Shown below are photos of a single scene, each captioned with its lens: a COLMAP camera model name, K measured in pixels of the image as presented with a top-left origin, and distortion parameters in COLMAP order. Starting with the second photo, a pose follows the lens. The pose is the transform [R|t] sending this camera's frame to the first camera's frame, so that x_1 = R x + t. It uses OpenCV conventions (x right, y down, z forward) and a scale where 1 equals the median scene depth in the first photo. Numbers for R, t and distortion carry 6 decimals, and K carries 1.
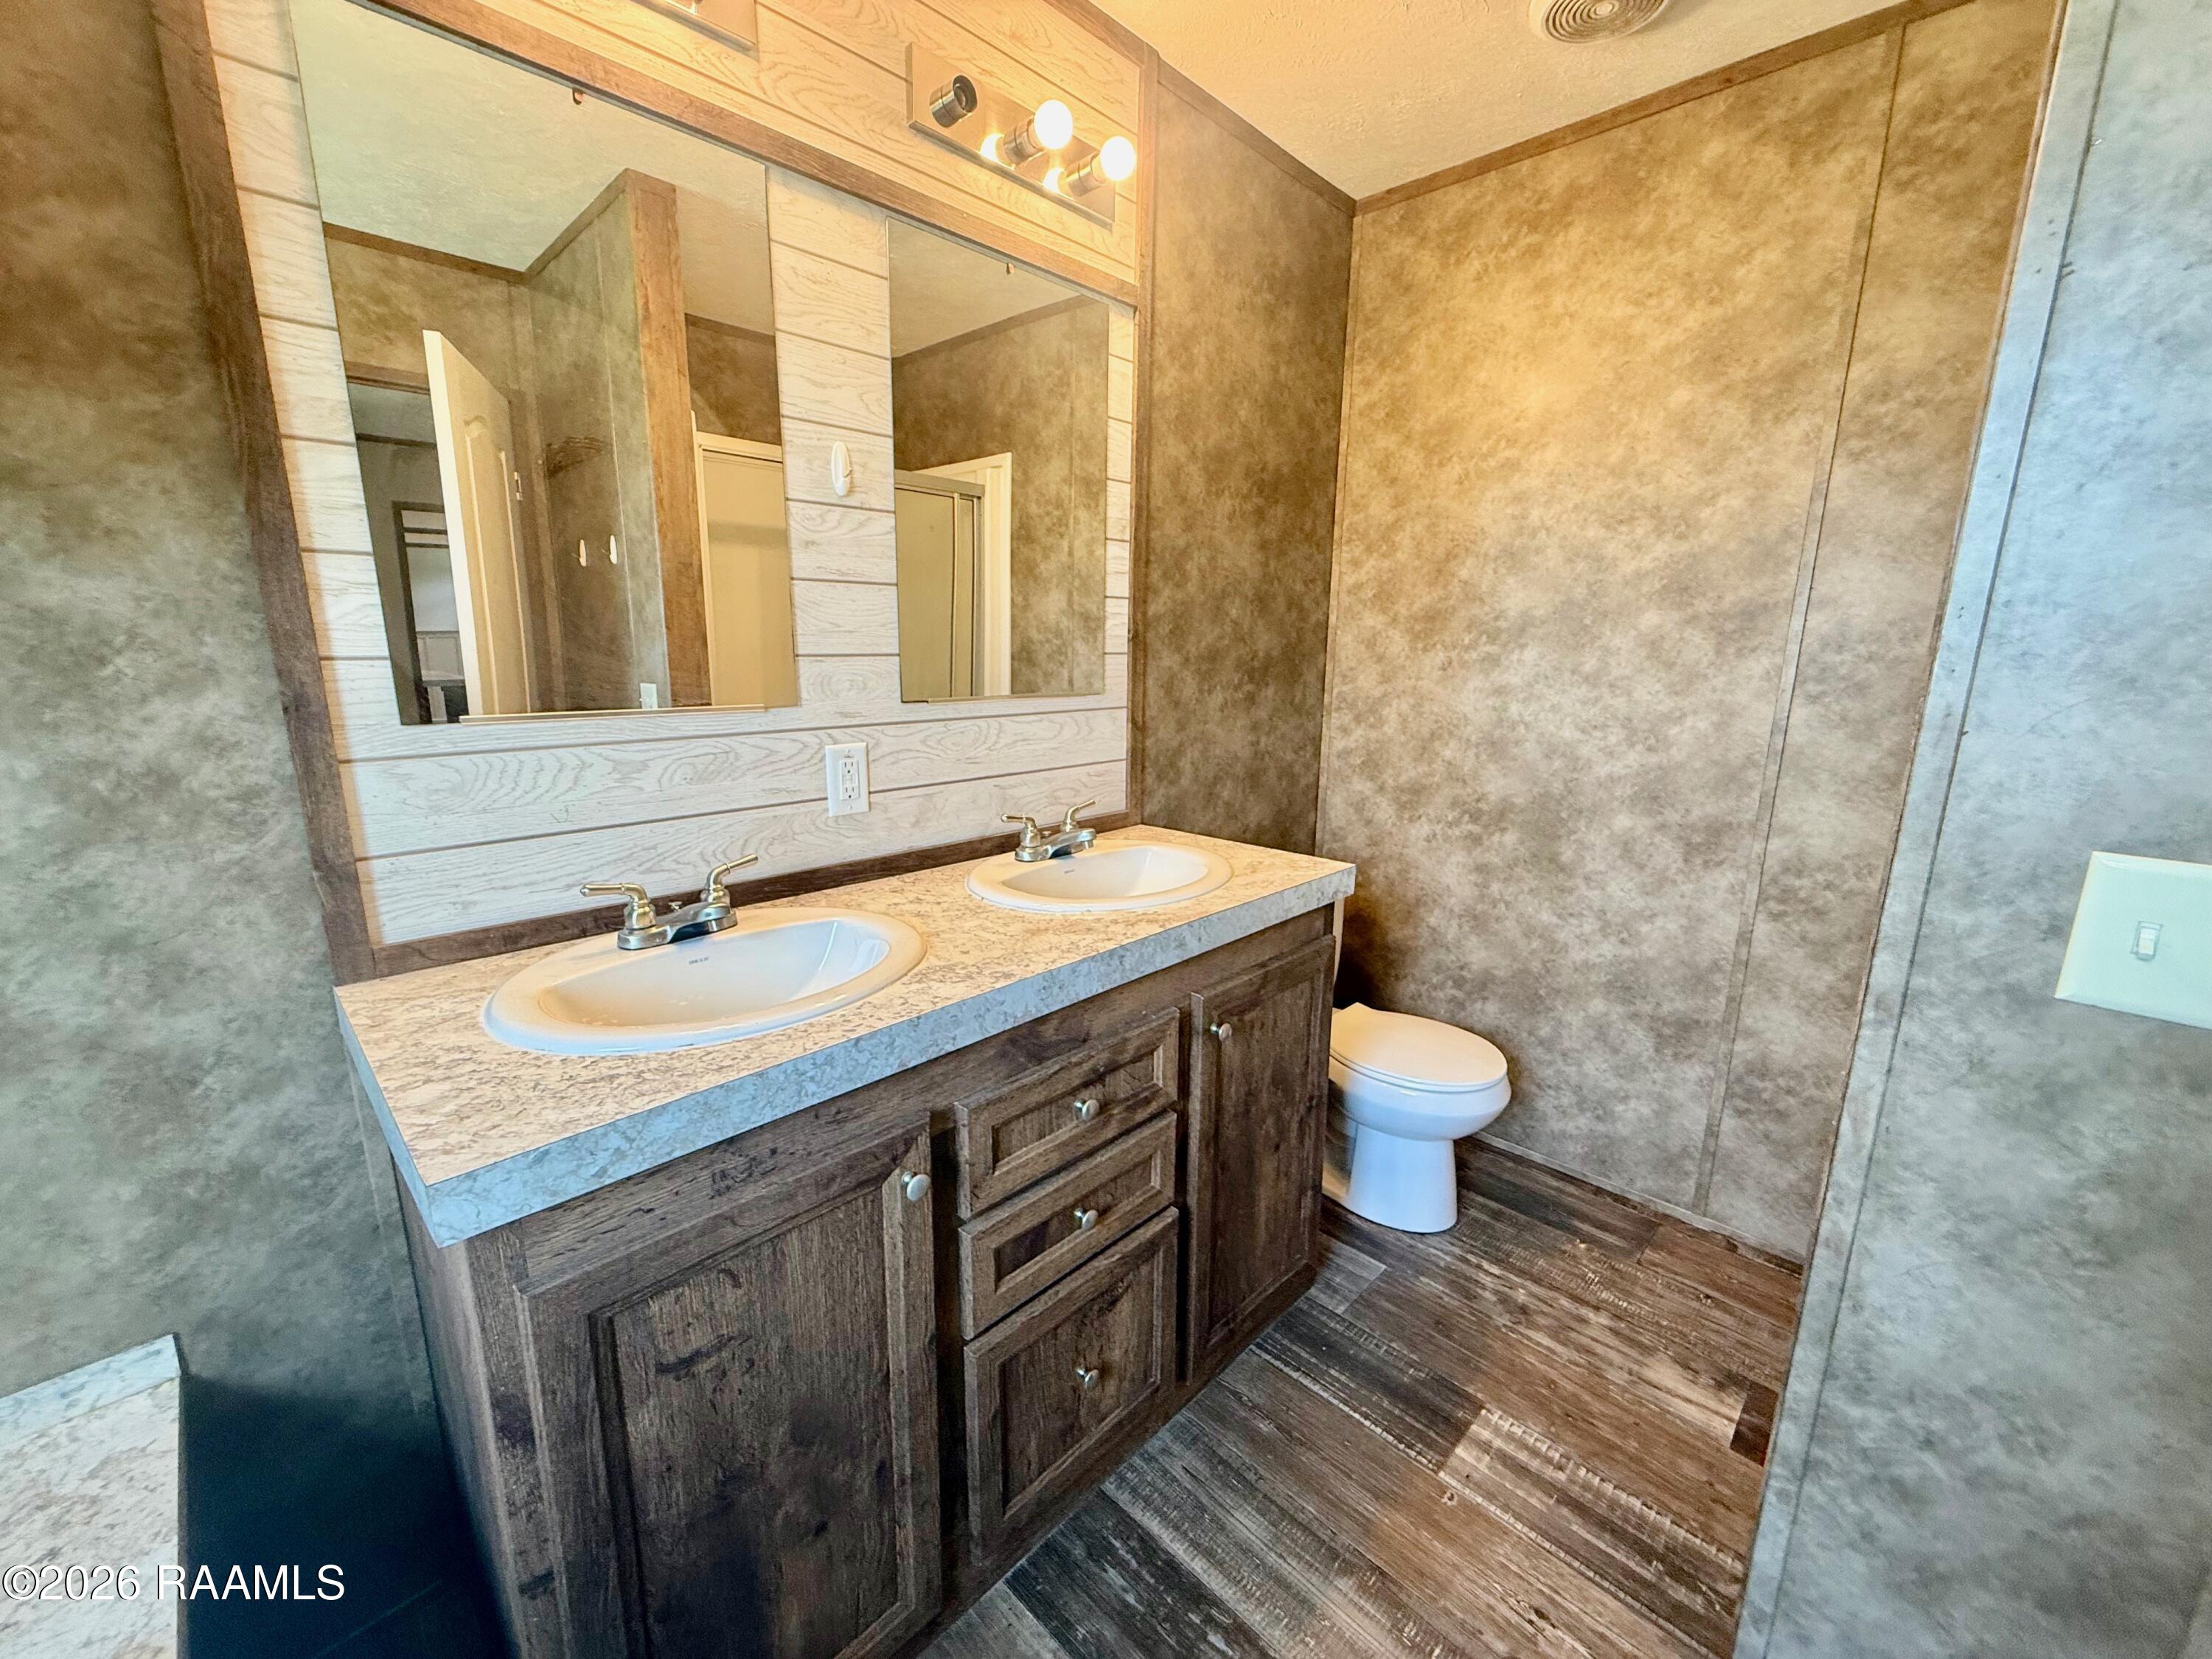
lens RADIAL K [[882.1, 0, 1103.4], [0, 882.1, 826.8], [0, 0, 1]] dist [-0.000120, 0.000517]
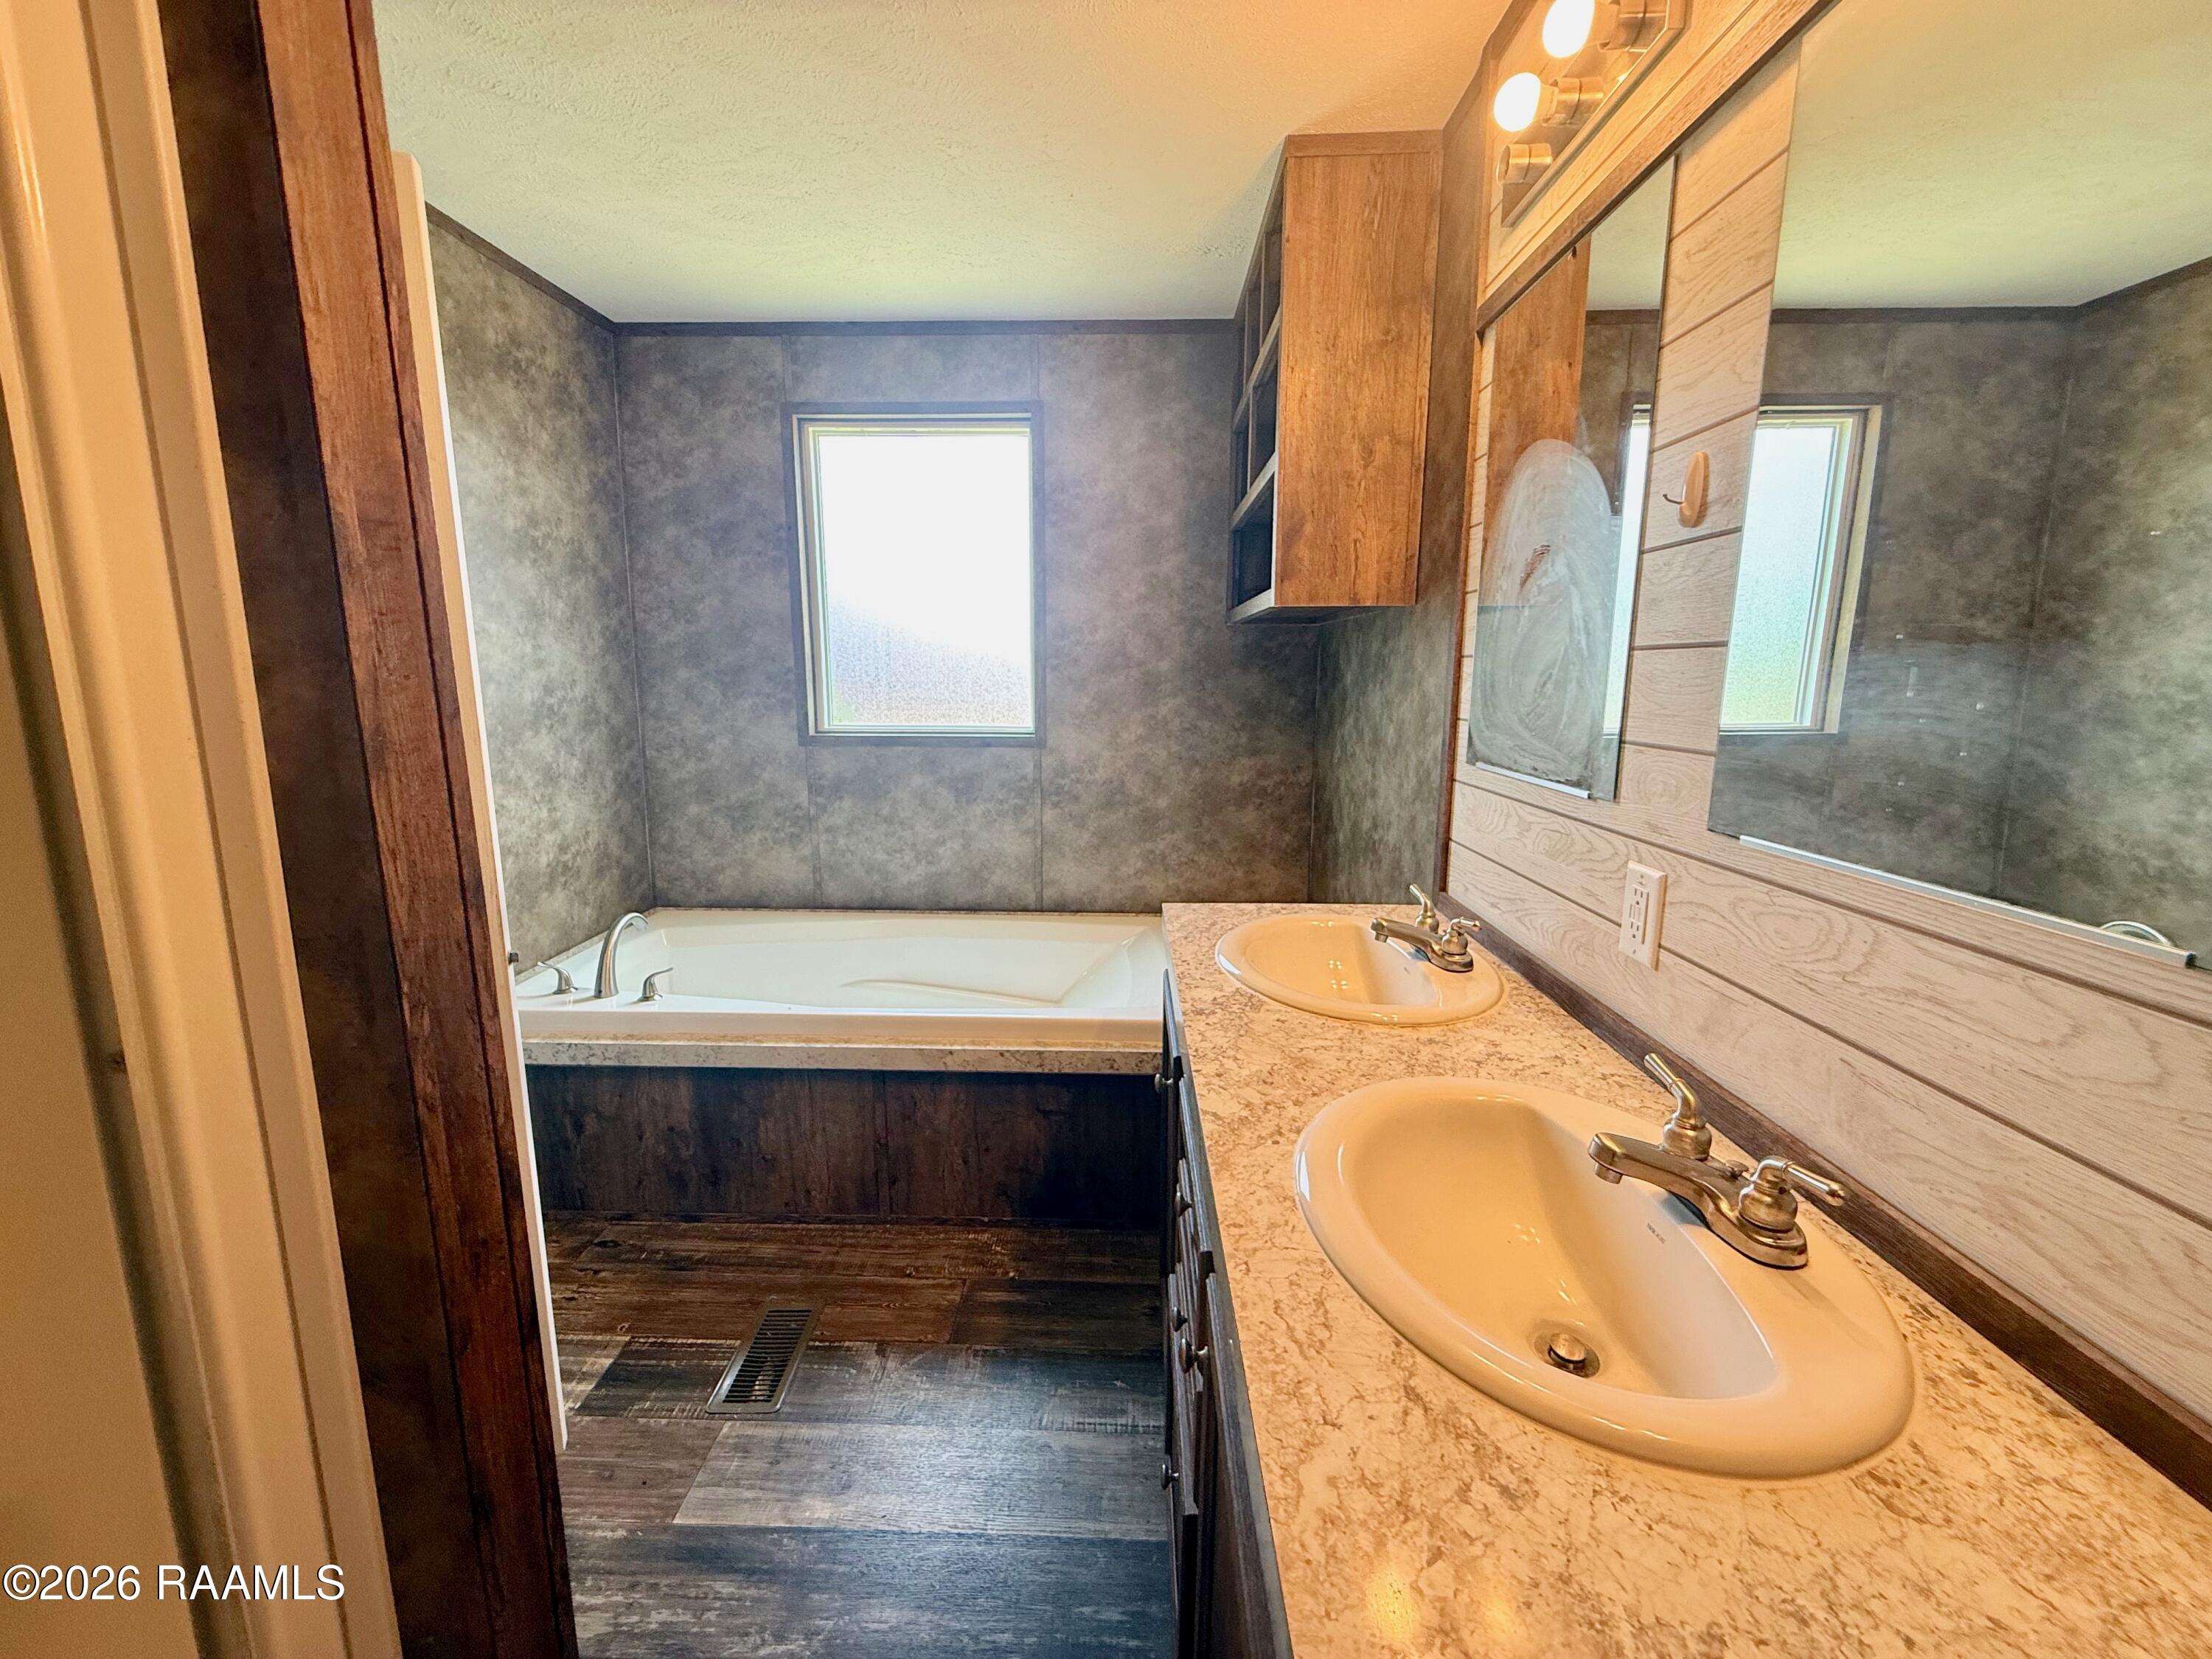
lens RADIAL K [[882.1, 0, 1103.4], [0, 882.1, 826.8], [0, 0, 1]] dist [-0.000120, 0.000517]
pose [[-0.731594, 0.106357, -0.673393, 0.678409], [-0.150932, 0.937976, 0.312122, -0.367268], [0.664823, 0.329983, -0.670165, 1.522539]]
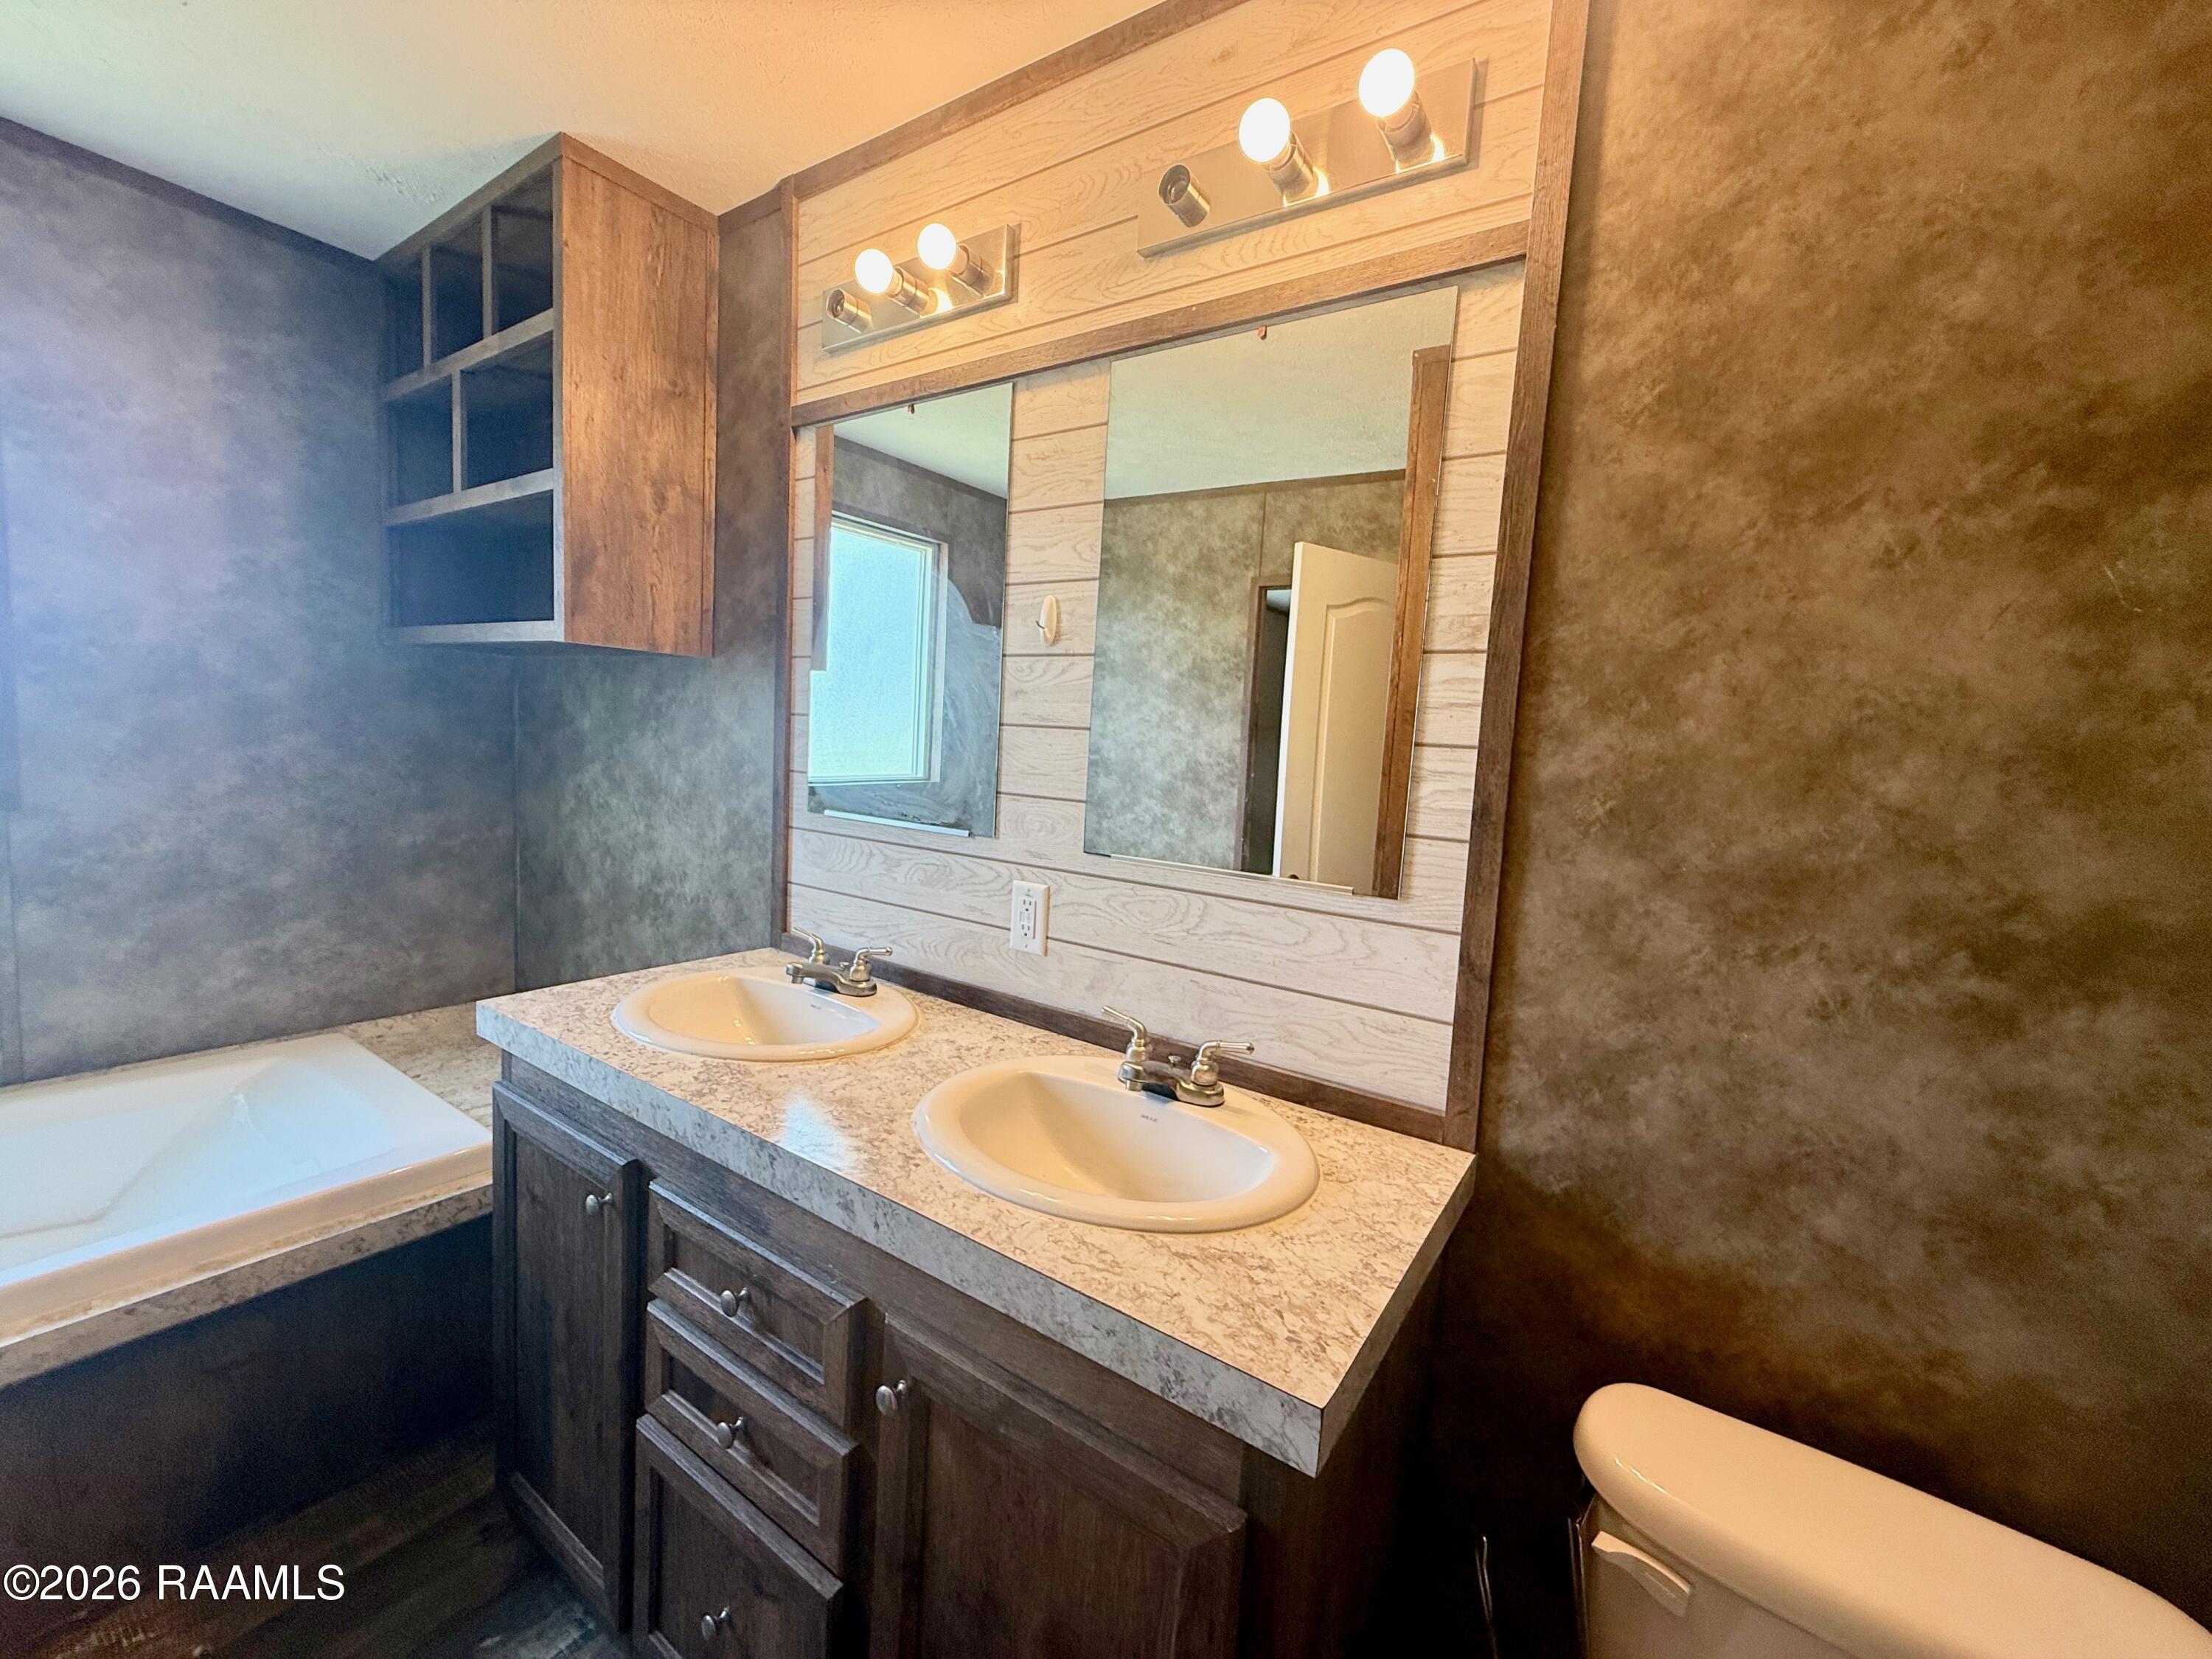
lens RADIAL K [[882.1, 0, 1103.4], [0, 882.1, 826.8], [0, 0, 1]] dist [-0.000120, 0.000517]
pose [[0.179902, 0.094231, -0.979161, 0.911022], [-0.259347, 0.964726, 0.045192, -0.287364], [0.948881, 0.245812, 0.197995, 1.114753]]
